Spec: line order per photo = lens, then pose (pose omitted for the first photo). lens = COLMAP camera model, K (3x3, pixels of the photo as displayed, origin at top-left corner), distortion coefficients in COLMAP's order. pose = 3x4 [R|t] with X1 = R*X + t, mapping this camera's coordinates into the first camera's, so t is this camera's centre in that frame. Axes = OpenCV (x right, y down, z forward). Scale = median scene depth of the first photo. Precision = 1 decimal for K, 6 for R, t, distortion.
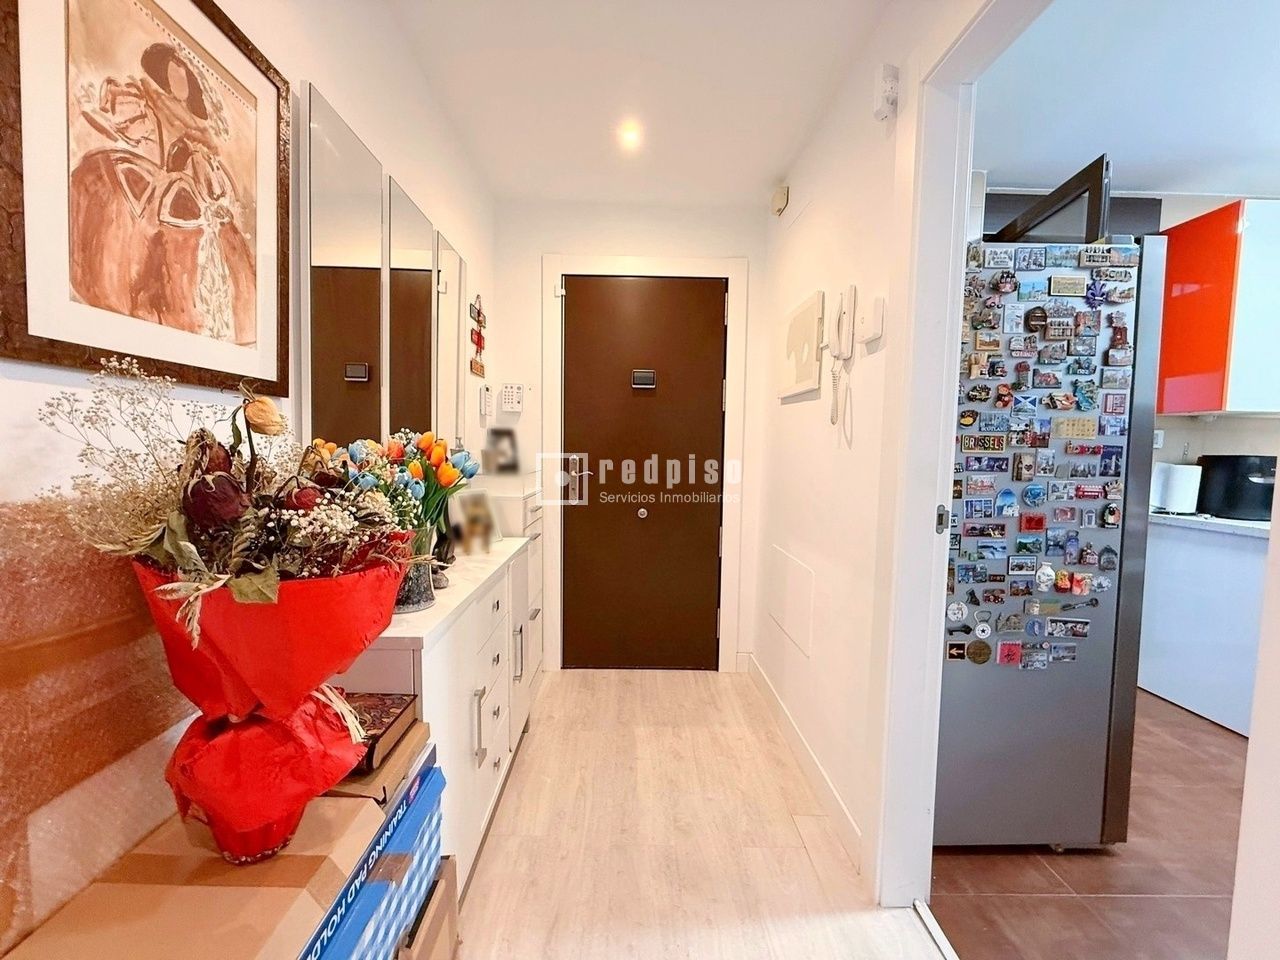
lens RADIAL K [[508.6, 0, 634.6], [0, 508.6, 477.2], [0, 0, 1]] dist [-0.000565, 0.000109]
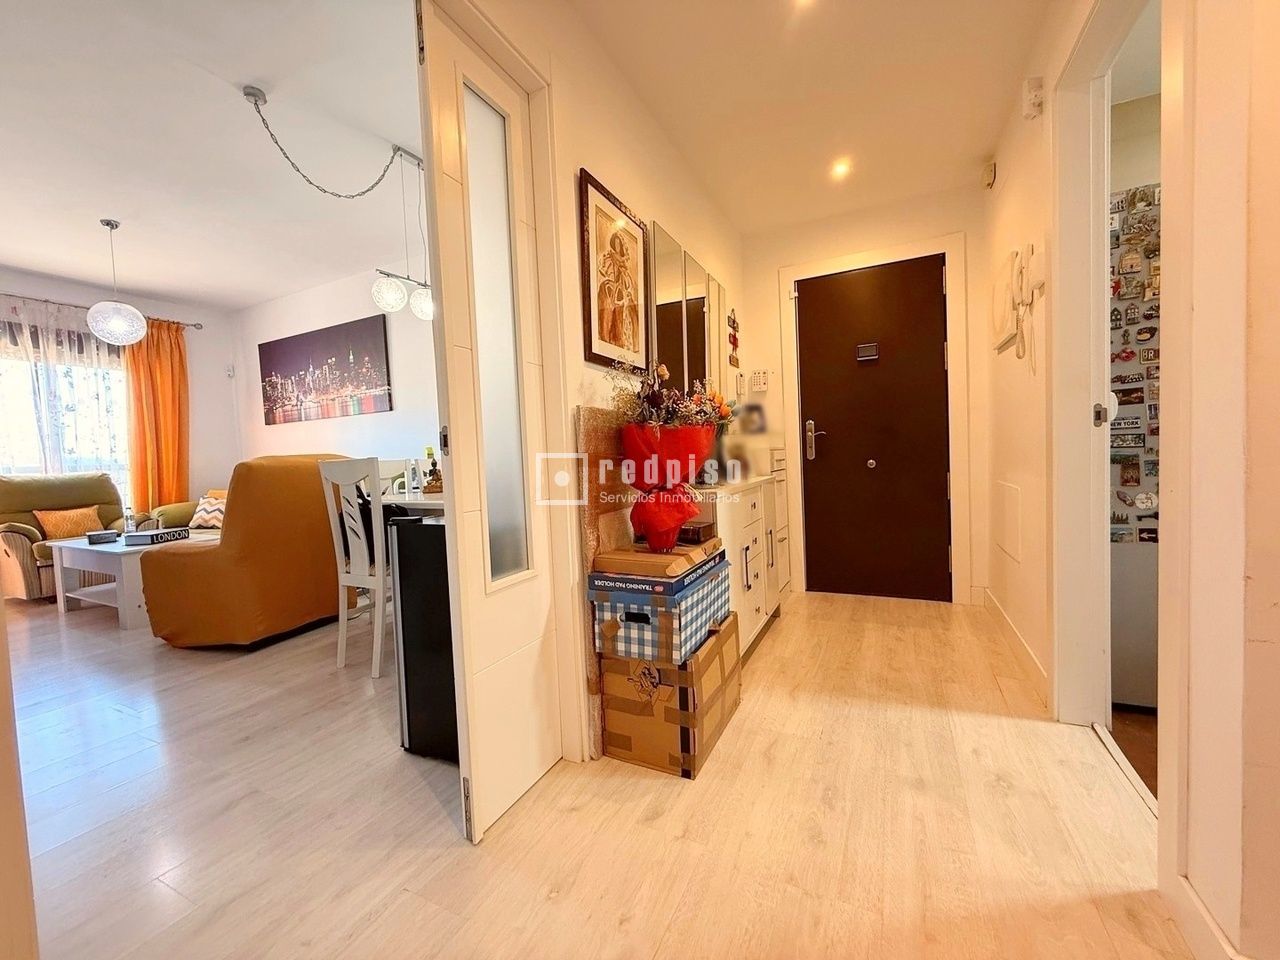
lens RADIAL K [[508.6, 0, 635.8], [0, 508.6, 480.2], [0, 0, 1]] dist [-0.000565, 0.000109]
pose [[0.886219, -0.034560, -0.461976, 0.097894], [0.031095, 0.999402, -0.015114, 0.141932], [0.462222, -0.000971, 0.886764, -0.414071]]
